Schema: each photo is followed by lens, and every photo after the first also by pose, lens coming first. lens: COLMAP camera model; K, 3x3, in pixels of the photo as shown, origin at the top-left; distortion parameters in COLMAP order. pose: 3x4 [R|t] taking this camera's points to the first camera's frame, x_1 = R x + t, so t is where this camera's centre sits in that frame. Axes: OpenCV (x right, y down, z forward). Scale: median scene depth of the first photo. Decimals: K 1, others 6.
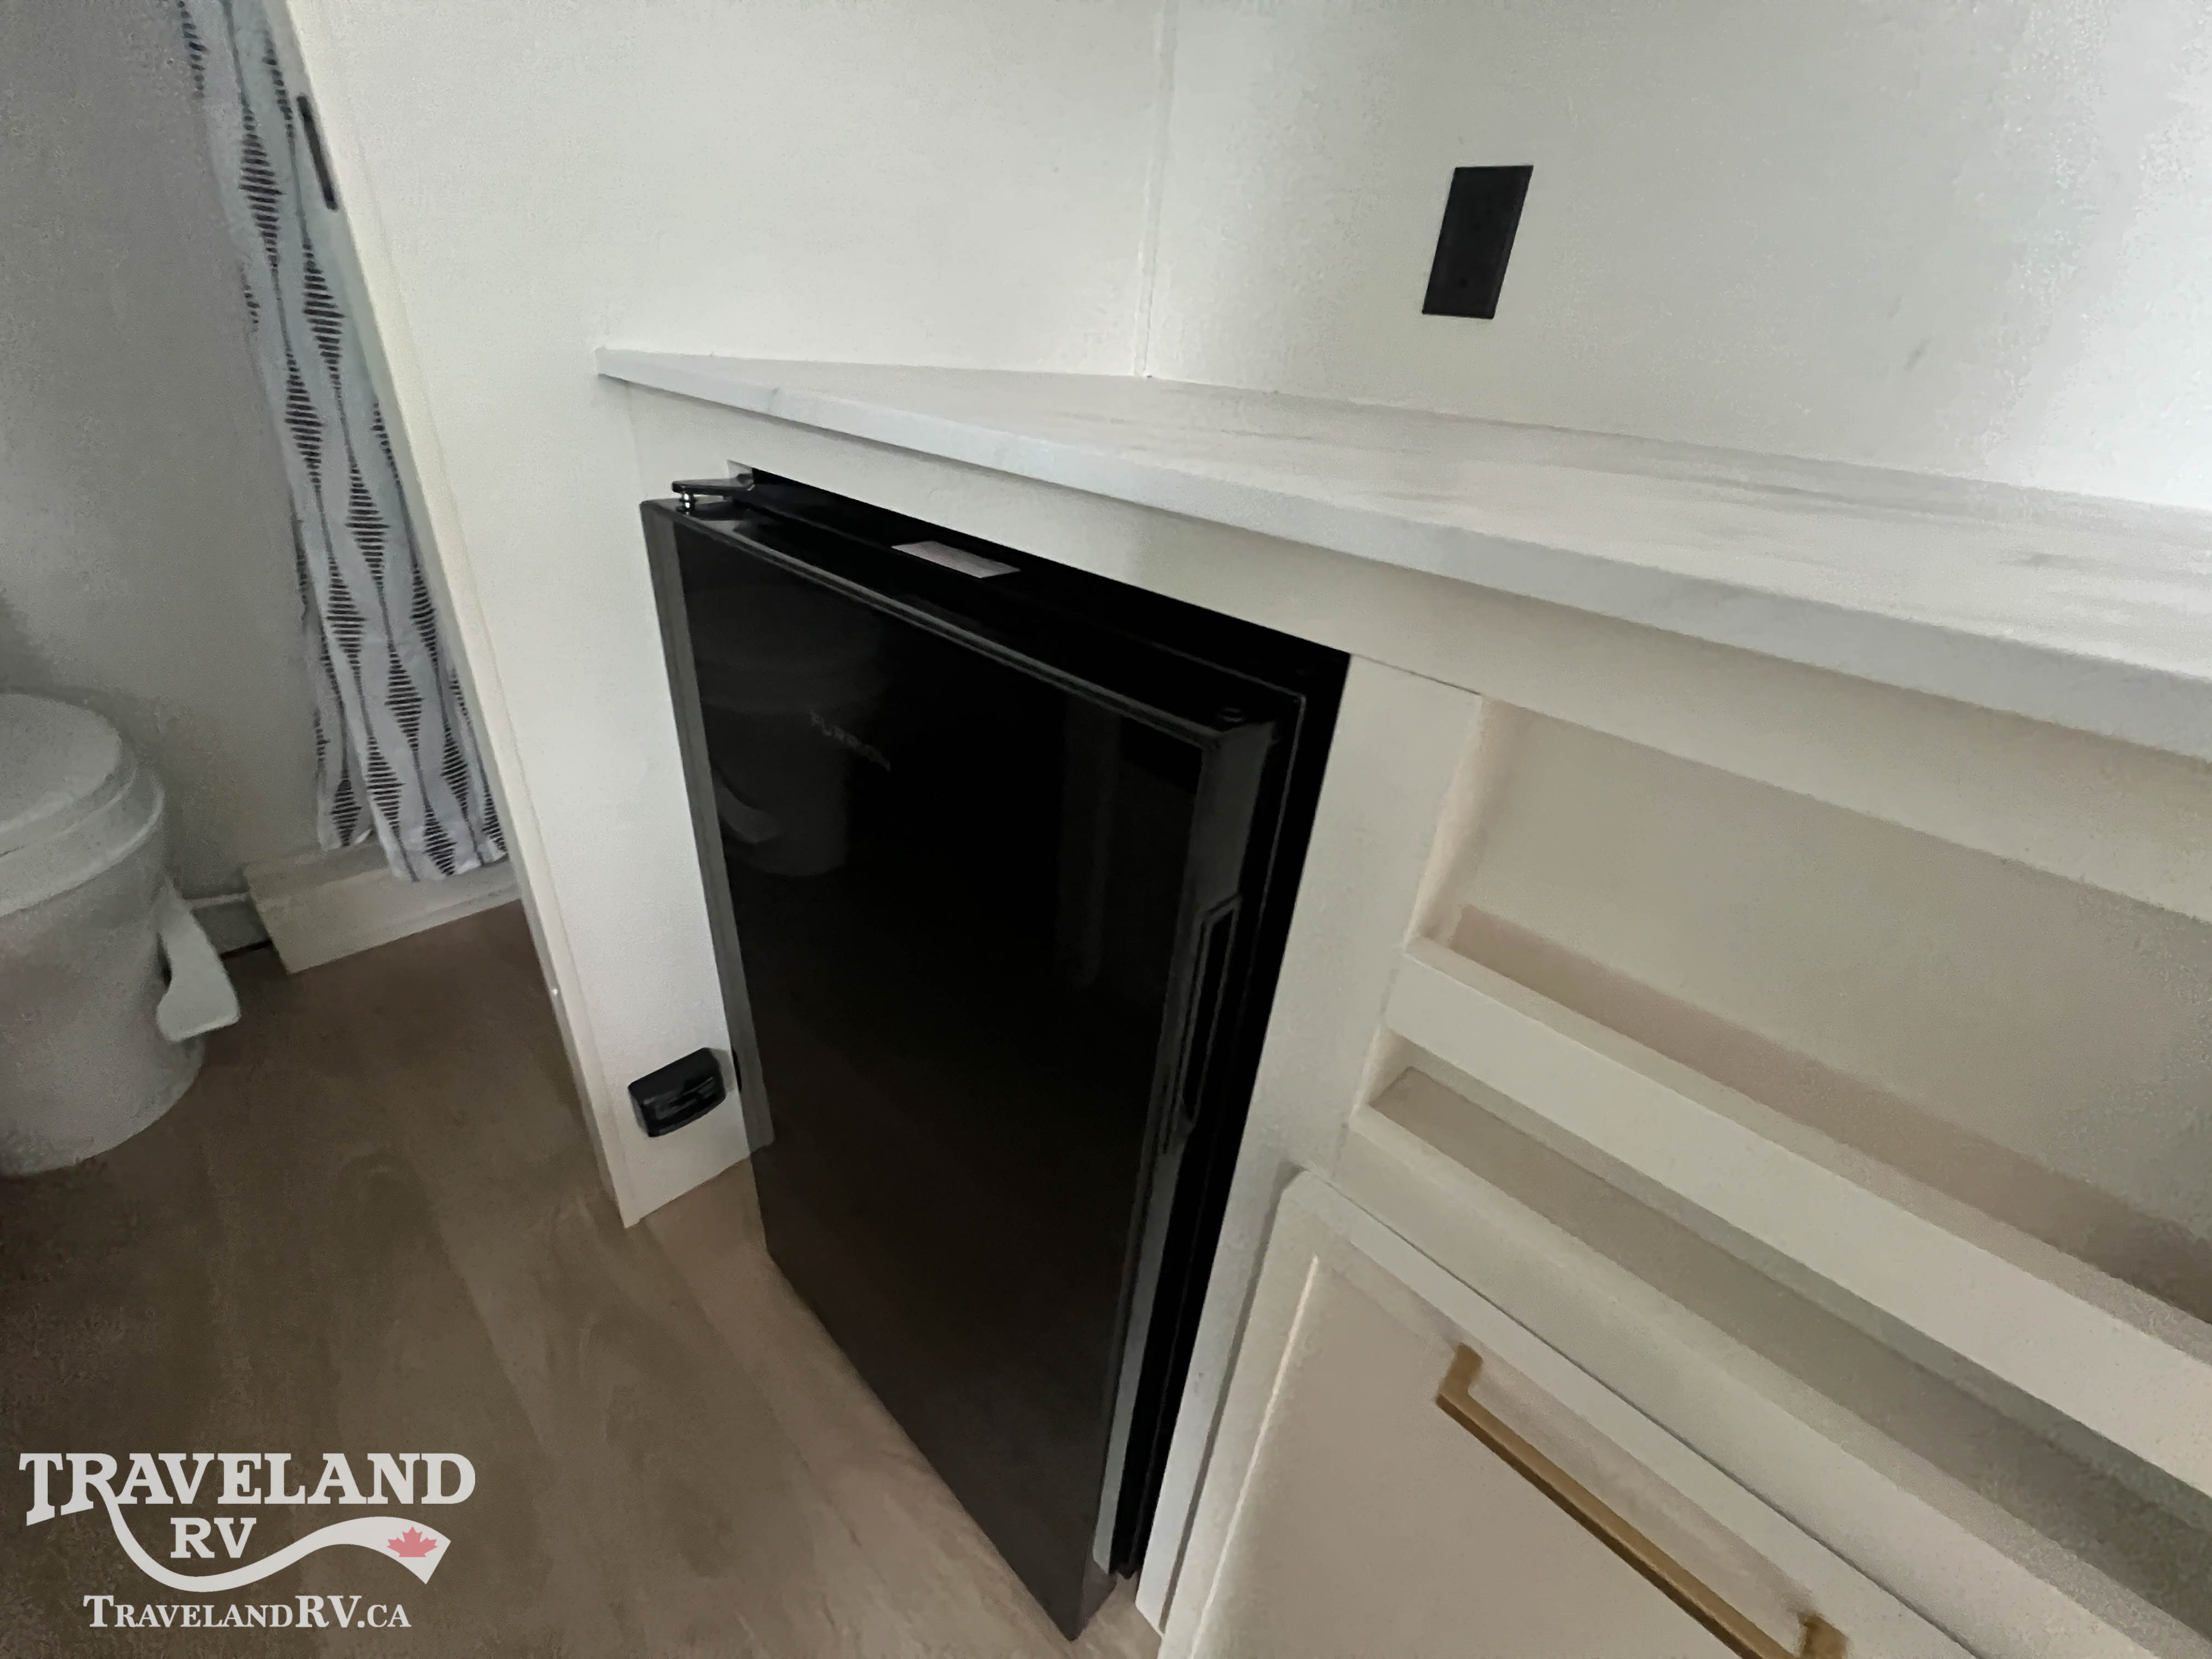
lens RADIAL K [[884.2, 0, 1100.1], [0, 884.2, 820.7], [0, 0, 1]] dist [-0.001352, 0.000528]
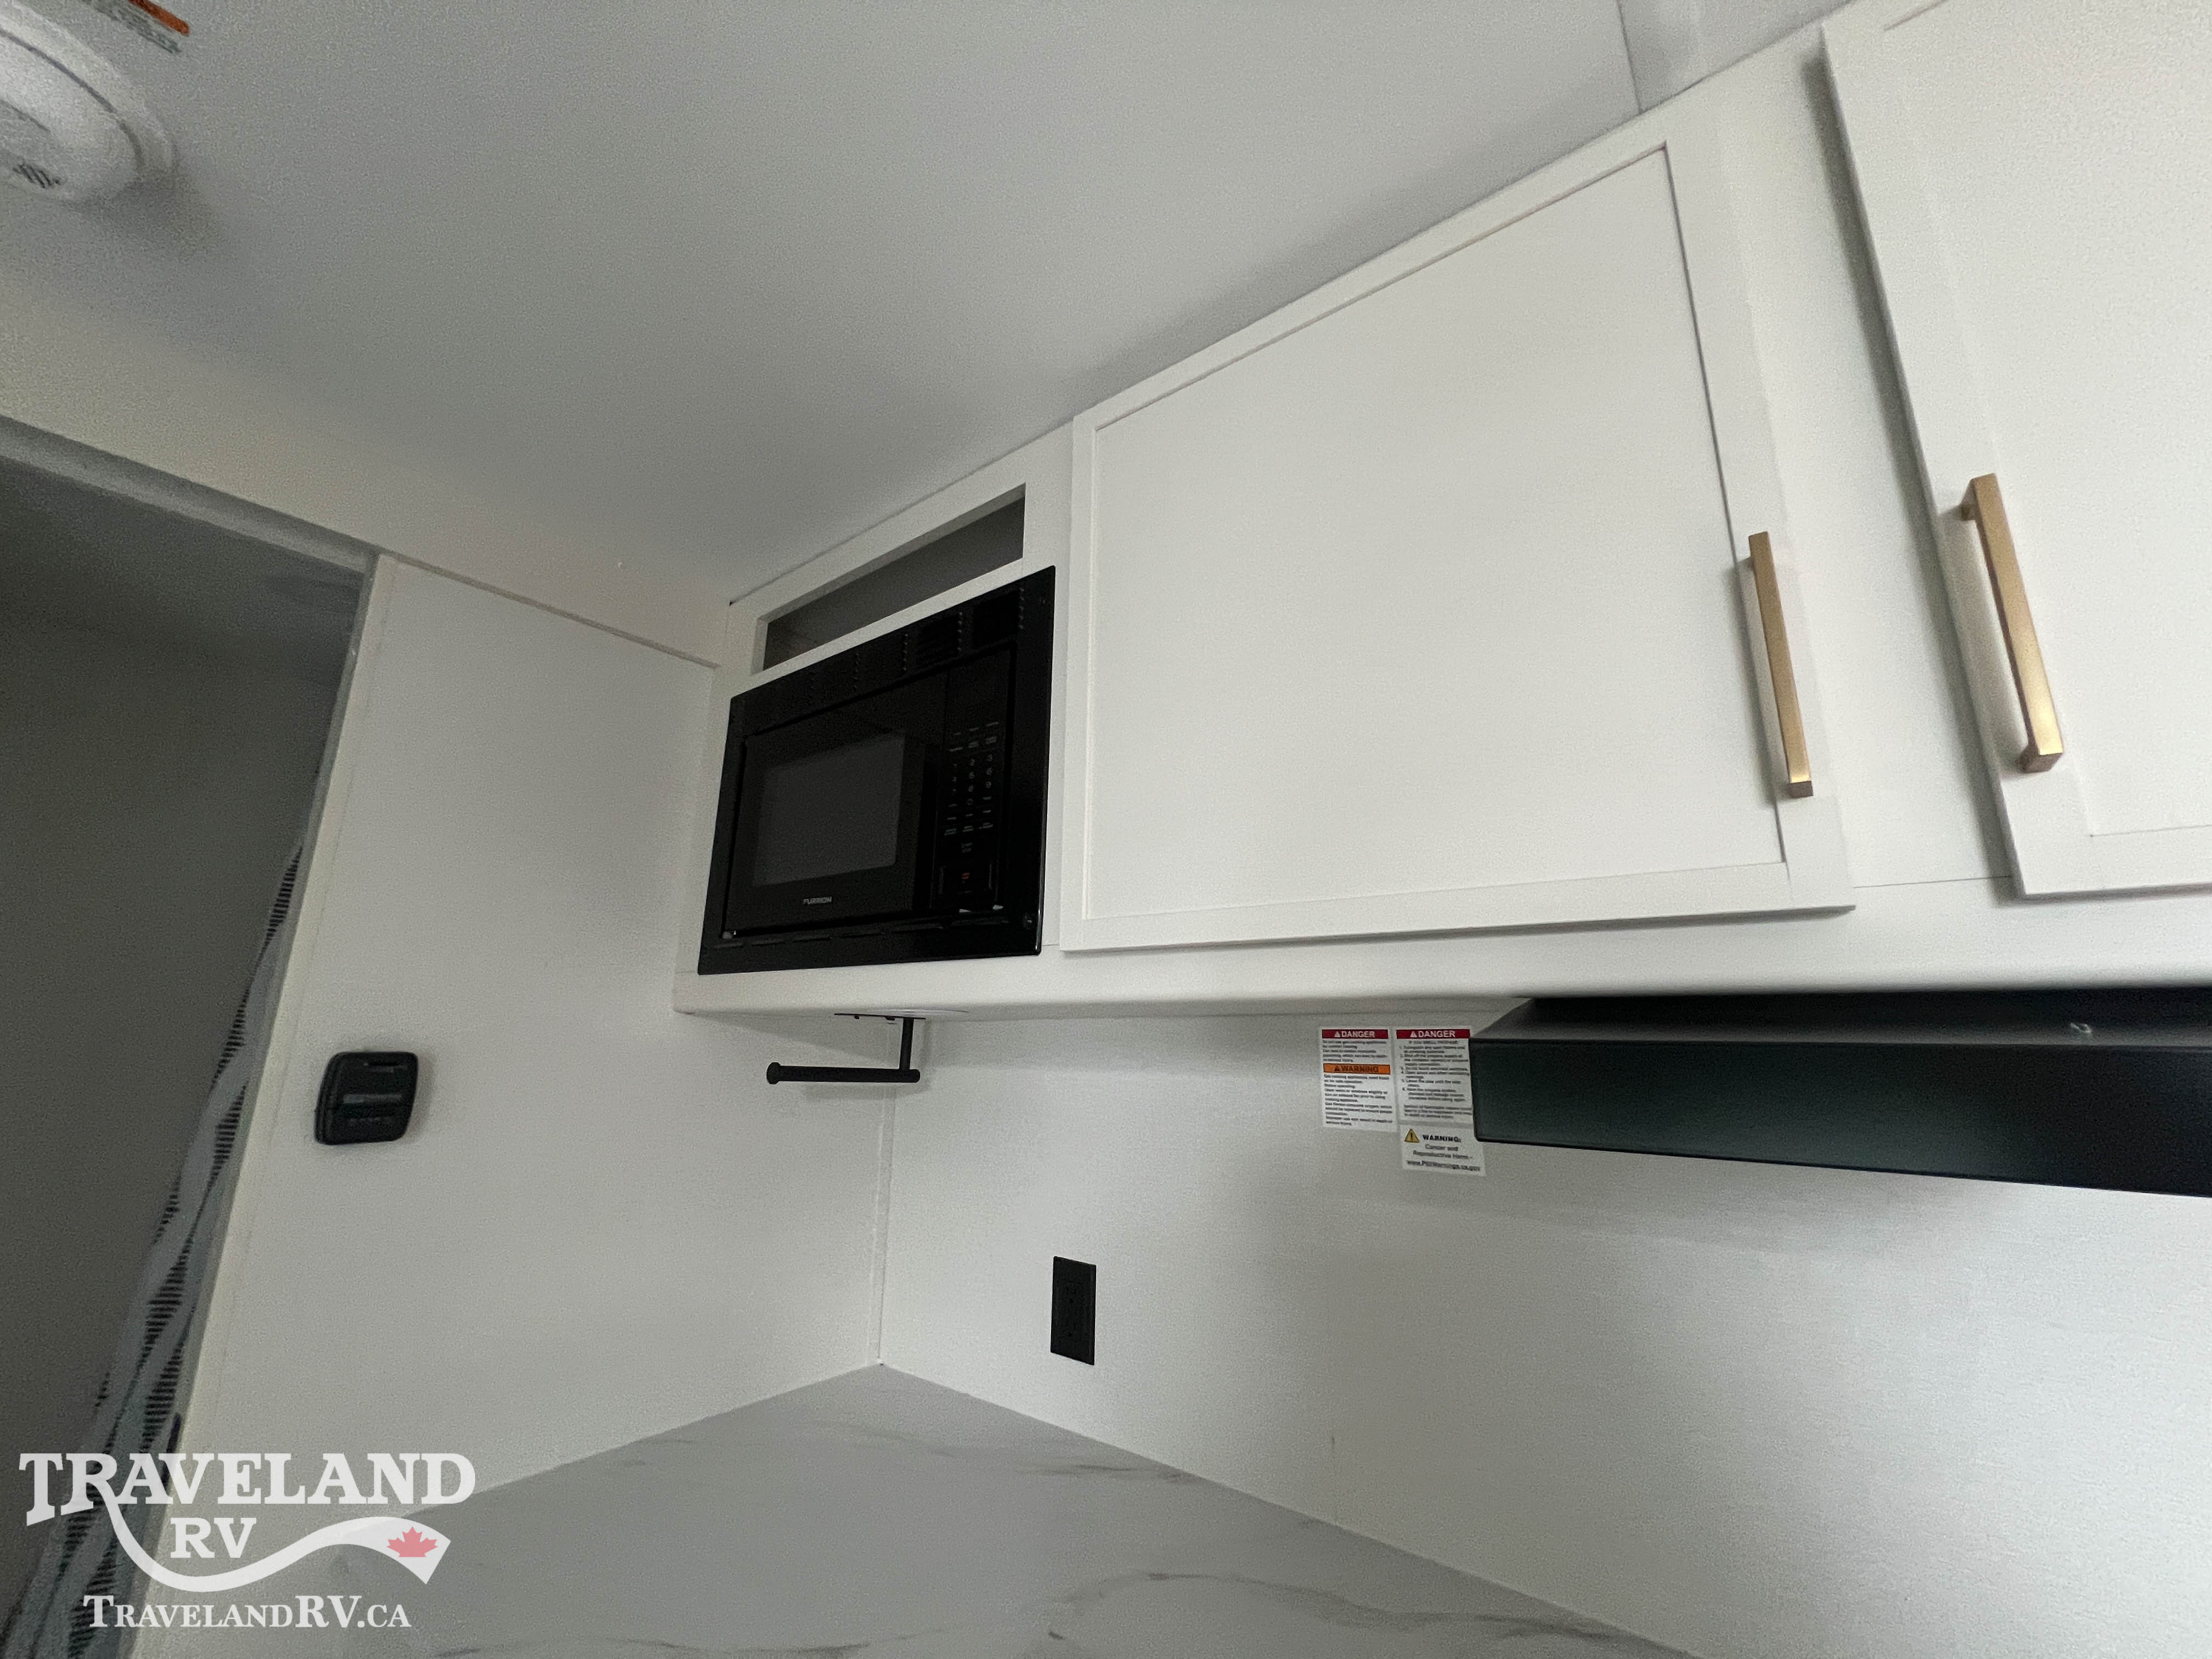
lens RADIAL K [[884.2, 0, 1101.7], [0, 884.2, 828.7], [0, 0, 1]] dist [-0.001352, 0.000528]
pose [[0.993080, -0.039603, 0.110564, 0.230491], [0.103780, 0.736625, -0.668291, -0.179083], [-0.054978, 0.675141, 0.735637, -0.389062]]
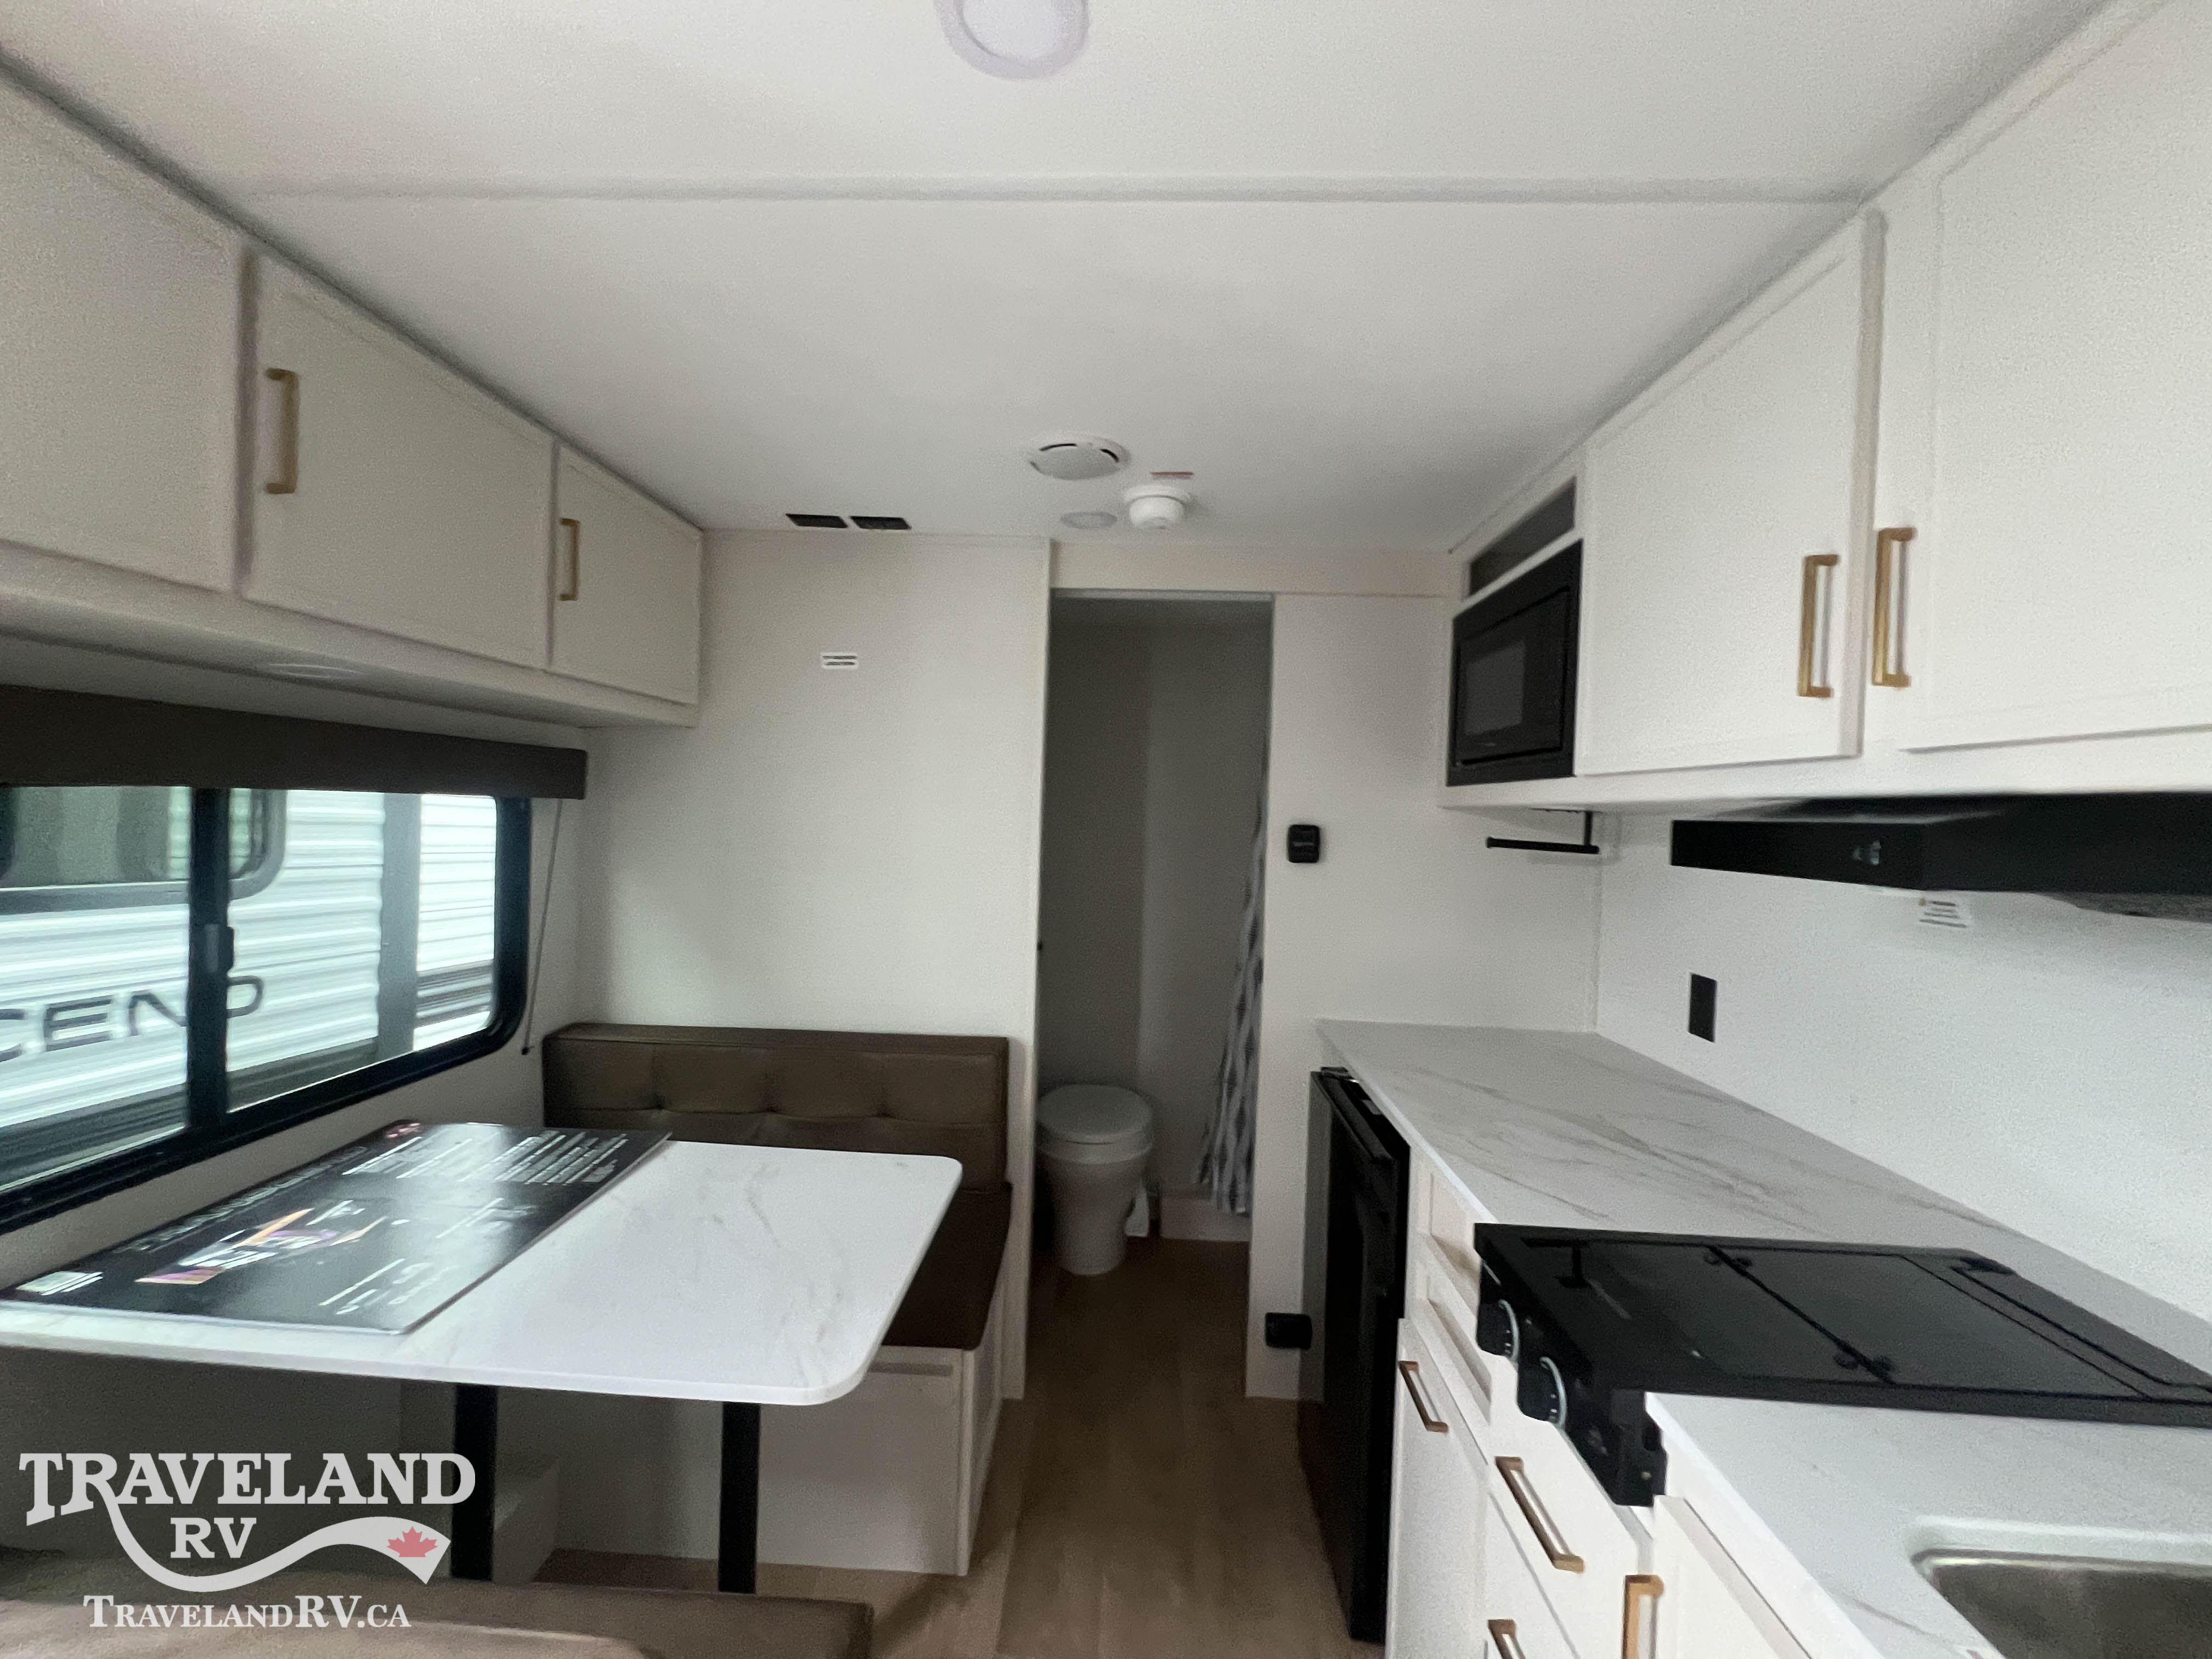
lens RADIAL K [[884.2, 0, 1103.4], [0, 884.2, 823.3], [0, 0, 1]] dist [-0.001352, 0.000528]
pose [[0.661416, -0.047931, -0.748486, 0.722054], [-0.349231, 0.863489, -0.363902, 0.152006], [0.663752, 0.502085, 0.554387, -0.884668]]
